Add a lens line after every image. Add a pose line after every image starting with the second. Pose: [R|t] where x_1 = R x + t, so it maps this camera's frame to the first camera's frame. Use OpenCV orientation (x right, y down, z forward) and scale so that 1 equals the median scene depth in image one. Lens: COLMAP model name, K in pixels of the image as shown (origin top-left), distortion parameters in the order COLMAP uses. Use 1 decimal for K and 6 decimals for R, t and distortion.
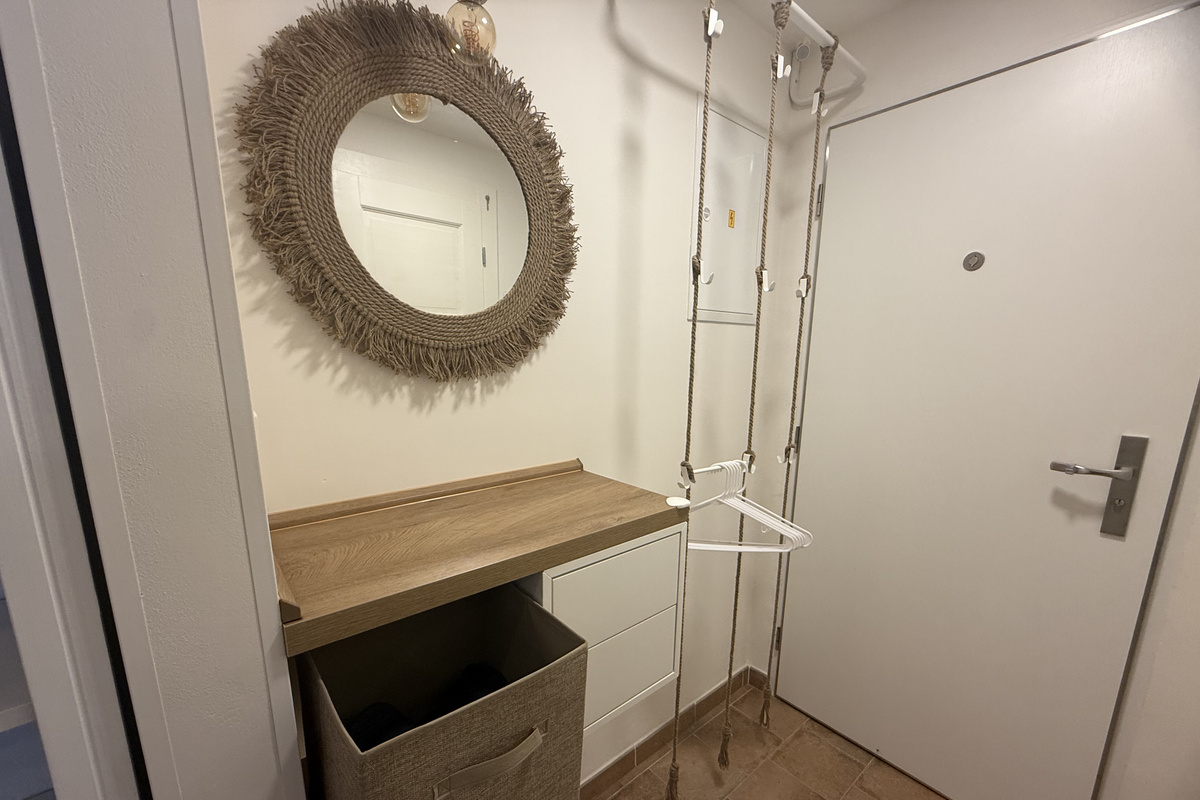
lens RADIAL K [[481.4, 0, 609.6], [0, 481.4, 448.1], [0, 0, 1]] dist [-0.003457, 0.000722]
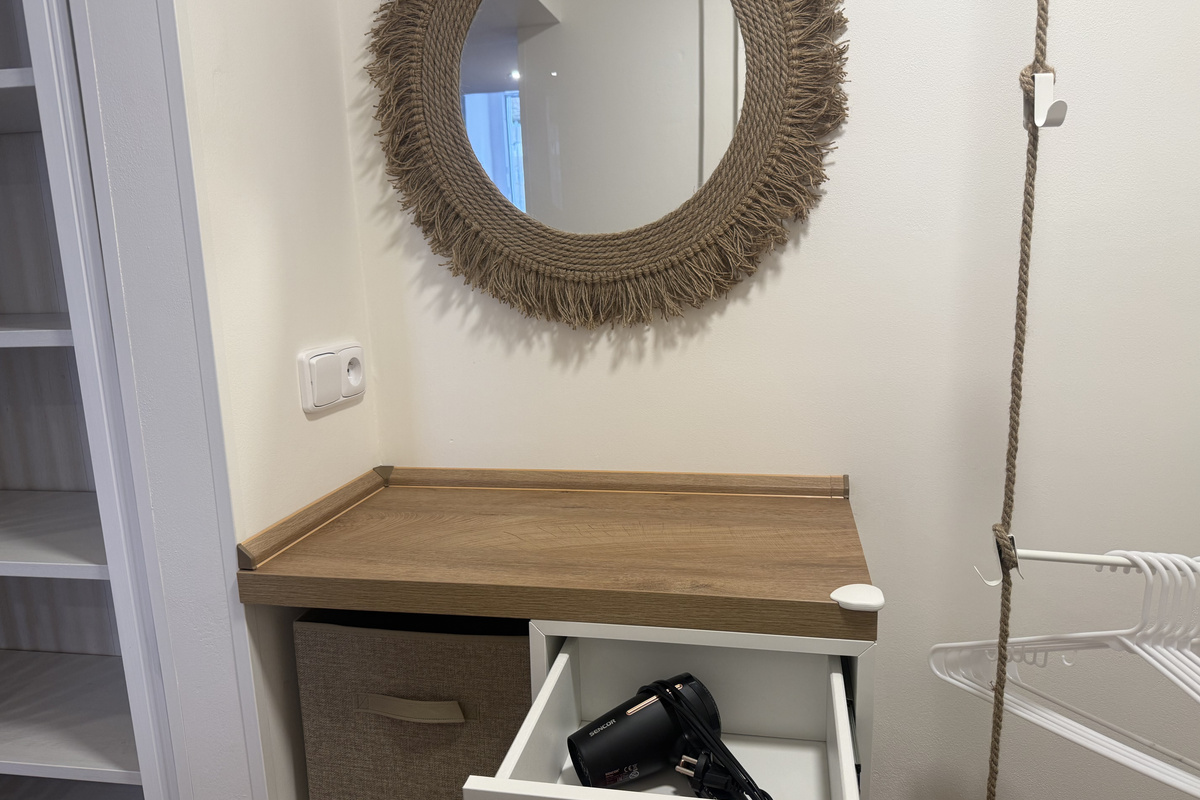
lens RADIAL K [[847.4, 0, 591.0], [0, 847.4, 424.5], [0, 0, 1]] dist [0.078334, -0.113126]
pose [[0.608106, 0.138585, -0.781666, 0.671546], [-0.122408, 0.989238, 0.080157, -0.102937], [0.784362, 0.046938, 0.618525, 0.251650]]
